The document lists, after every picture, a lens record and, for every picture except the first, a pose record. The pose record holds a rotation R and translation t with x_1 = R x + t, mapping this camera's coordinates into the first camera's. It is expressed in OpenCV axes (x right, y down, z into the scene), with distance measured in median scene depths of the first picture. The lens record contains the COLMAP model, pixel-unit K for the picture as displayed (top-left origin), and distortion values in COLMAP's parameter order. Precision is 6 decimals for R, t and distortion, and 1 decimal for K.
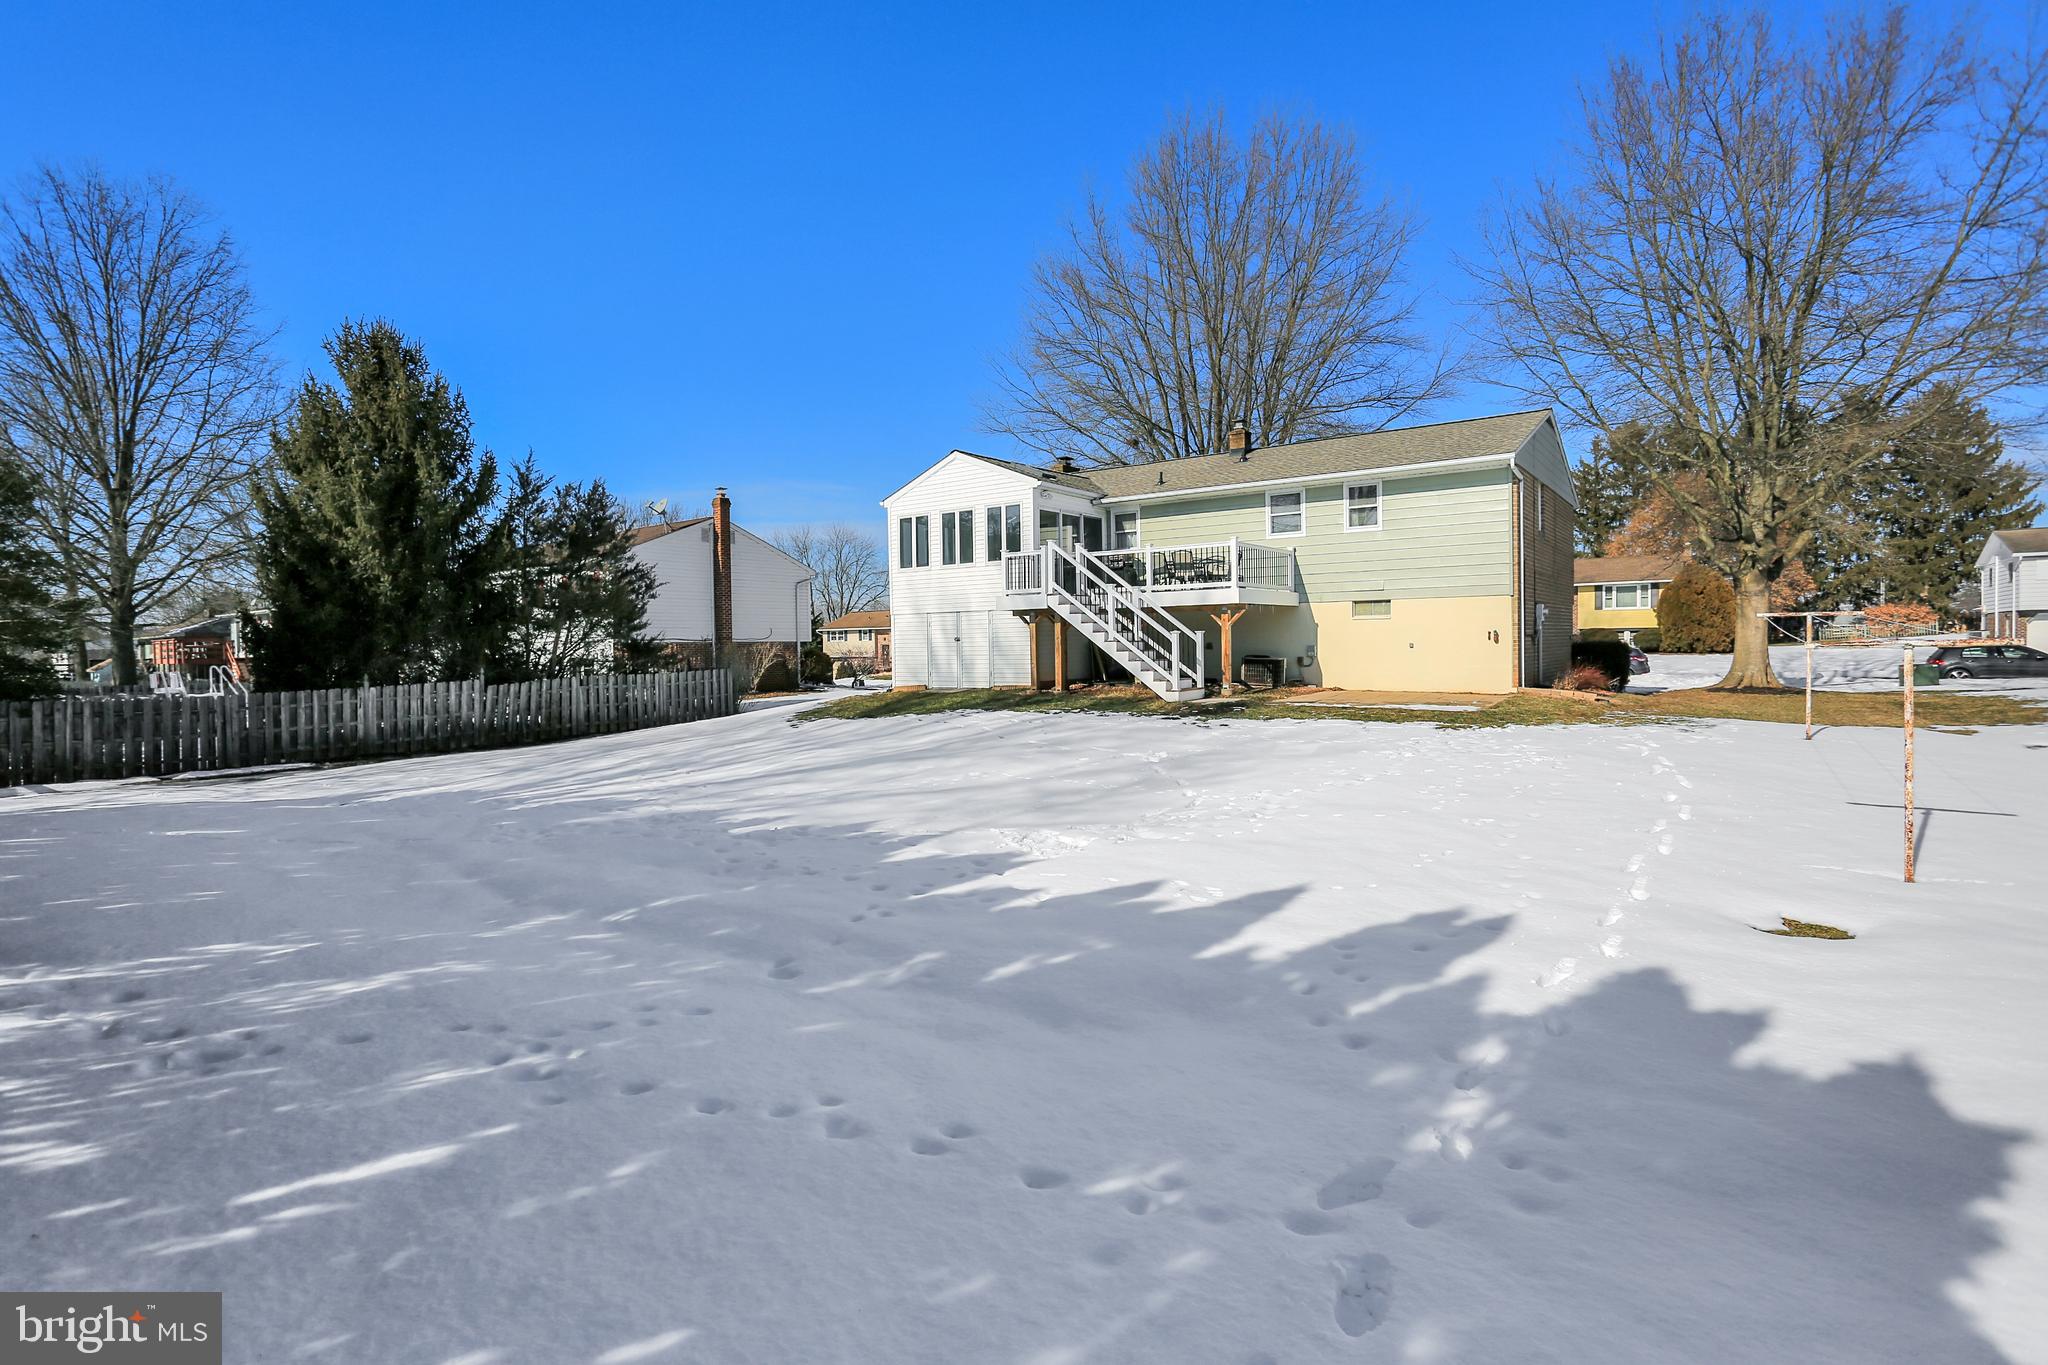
lens RADIAL K [[1028.7, 0, 1029.4], [0, 1028.7, 663.2], [0, 0, 1]] dist [-0.062243, 0.024709]
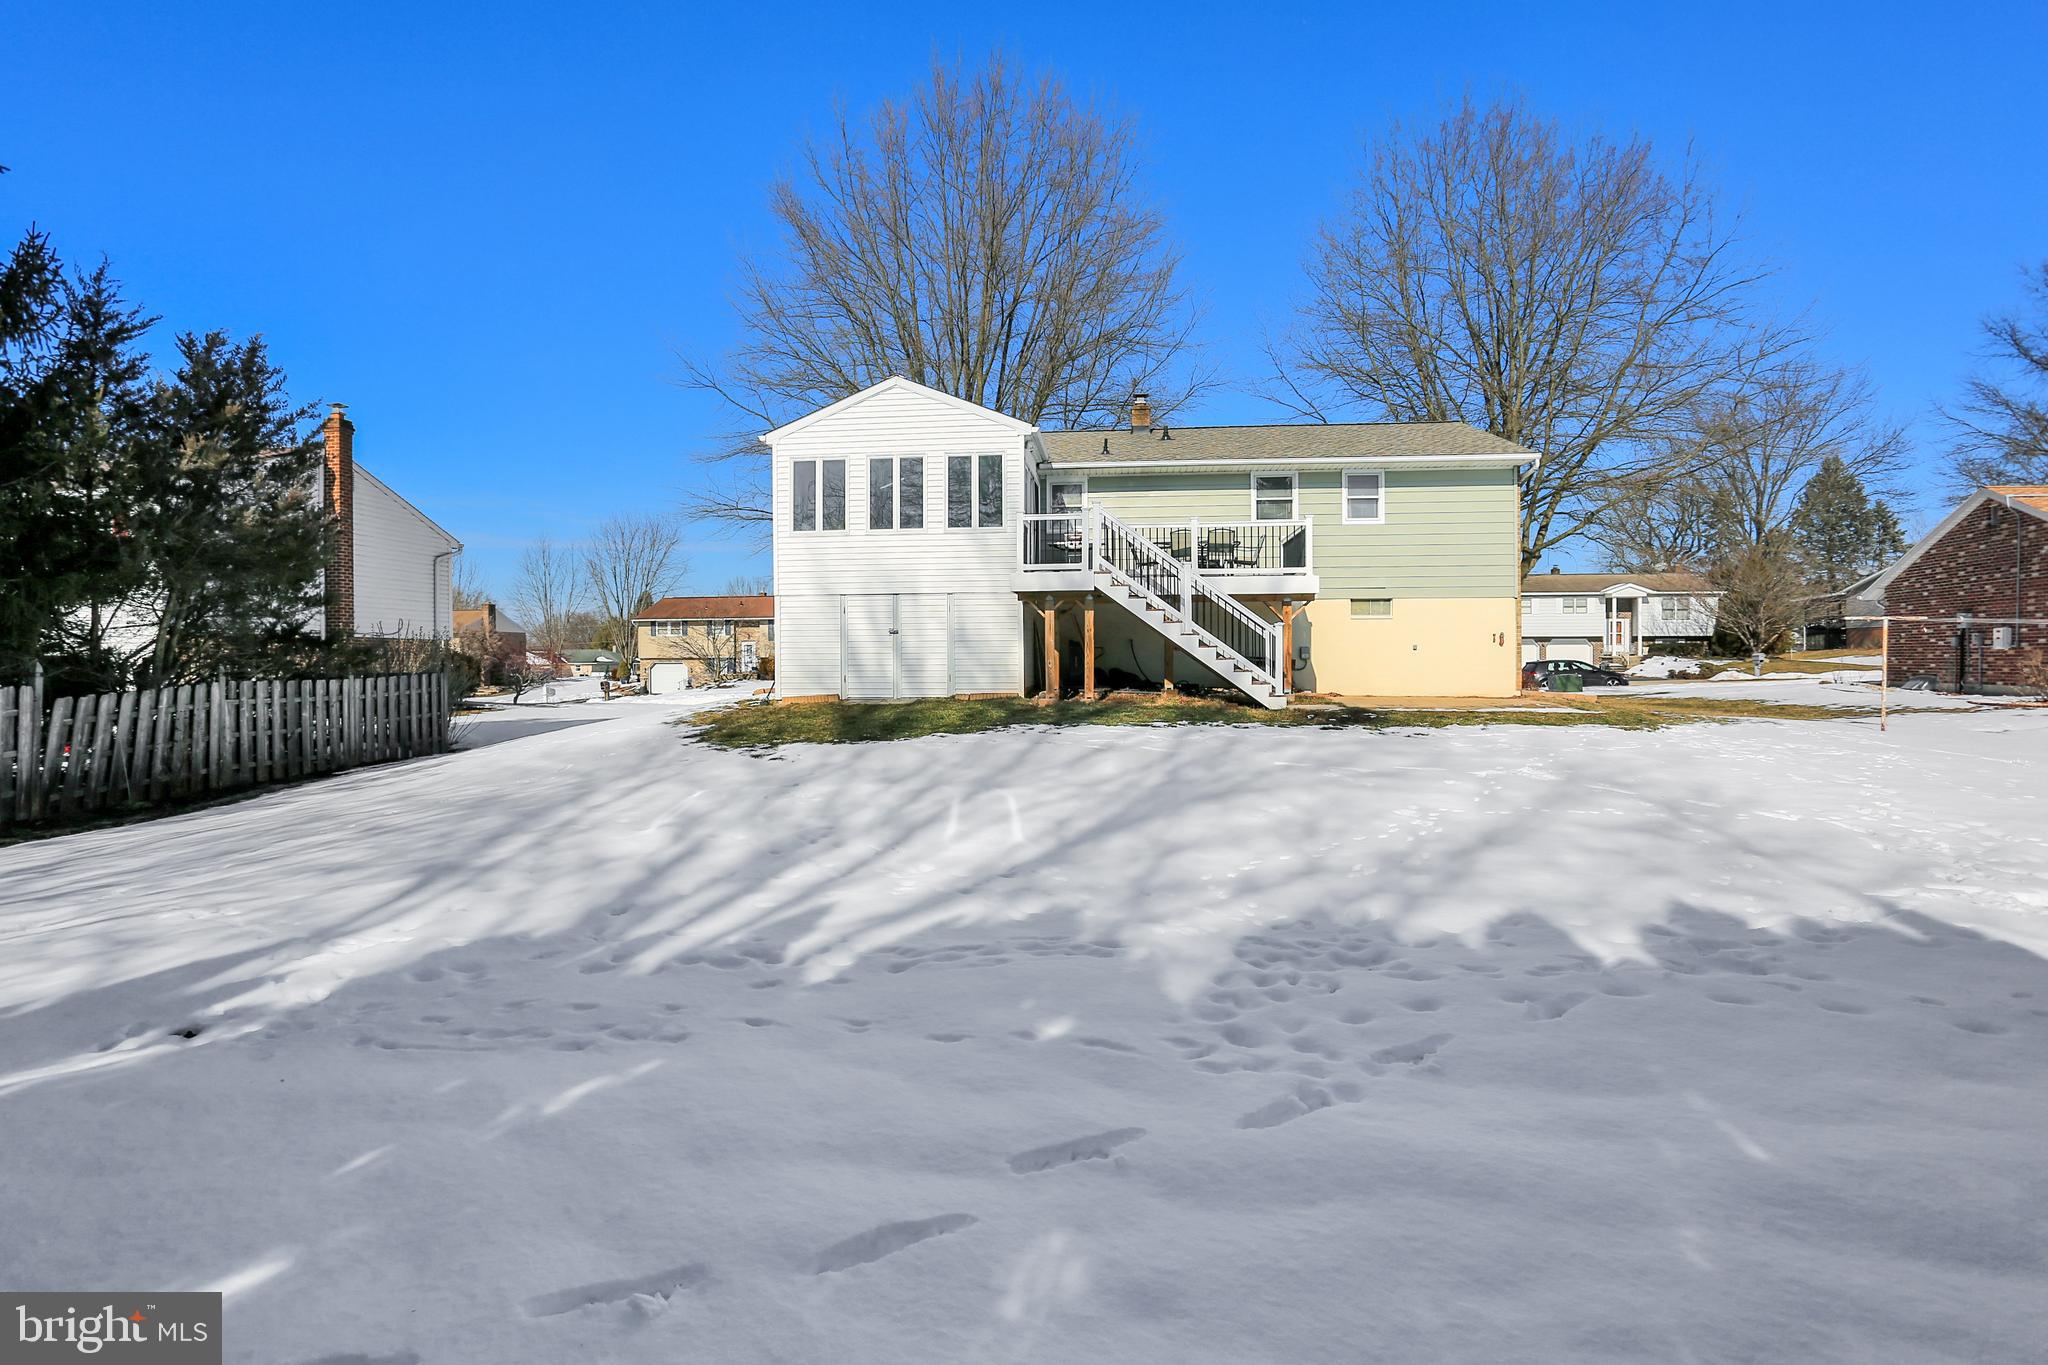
lens RADIAL K [[1028.7, 0, 1024.5], [0, 1028.7, 674.1], [0, 0, 1]] dist [-0.062243, 0.024709]
pose [[0.865274, 0.004447, 0.501280, -0.367663], [-0.000622, 0.999969, -0.007797, 0.013161], [-0.501299, 0.006435, 0.865250, 0.326421]]
